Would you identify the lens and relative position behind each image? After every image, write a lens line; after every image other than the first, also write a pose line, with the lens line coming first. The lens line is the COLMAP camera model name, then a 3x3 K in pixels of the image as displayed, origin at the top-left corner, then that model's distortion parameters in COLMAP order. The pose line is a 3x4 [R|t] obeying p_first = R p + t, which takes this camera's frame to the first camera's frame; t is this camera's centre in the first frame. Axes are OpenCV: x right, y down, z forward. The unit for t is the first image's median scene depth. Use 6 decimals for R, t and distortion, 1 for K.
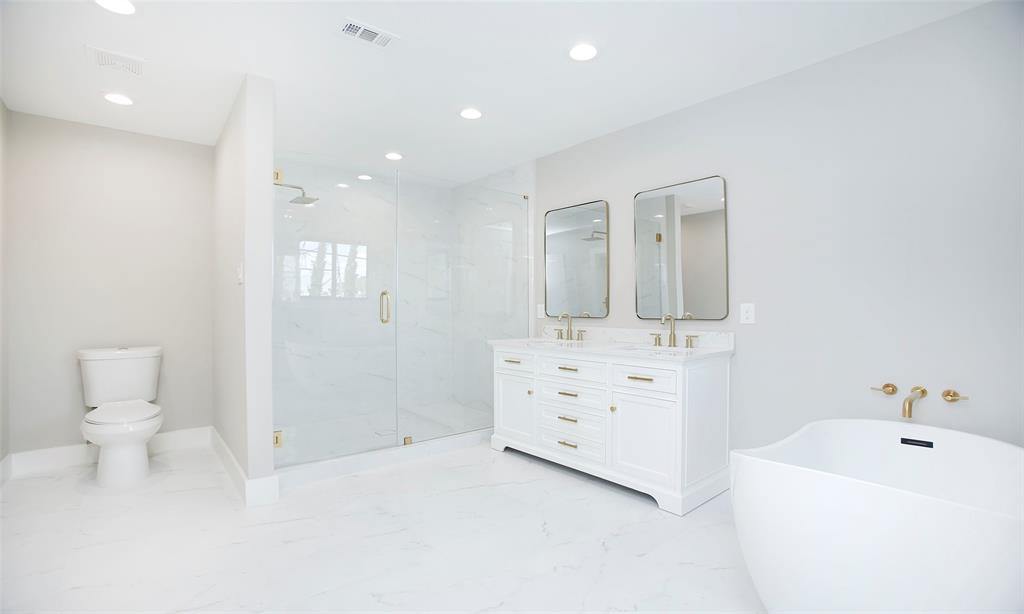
lens RADIAL K [[469.5, 0, 509.4], [0, 469.5, 305.5], [0, 0, 1]] dist [-0.072140, 0.033446]
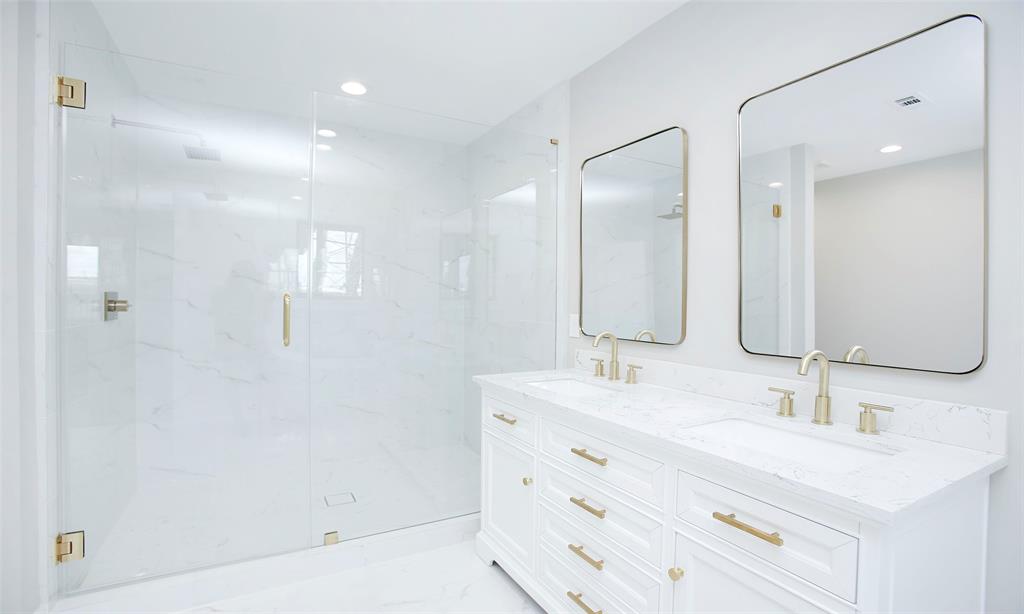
lens RADIAL K [[469.5, 0, 509.4], [0, 469.5, 305.5], [0, 0, 1]] dist [-0.072140, 0.033446]
pose [[0.981071, 0.016529, -0.192940, 0.109802], [-0.013952, 0.999795, 0.014707, -0.023201], [0.193144, -0.011736, 0.981100, 0.412338]]
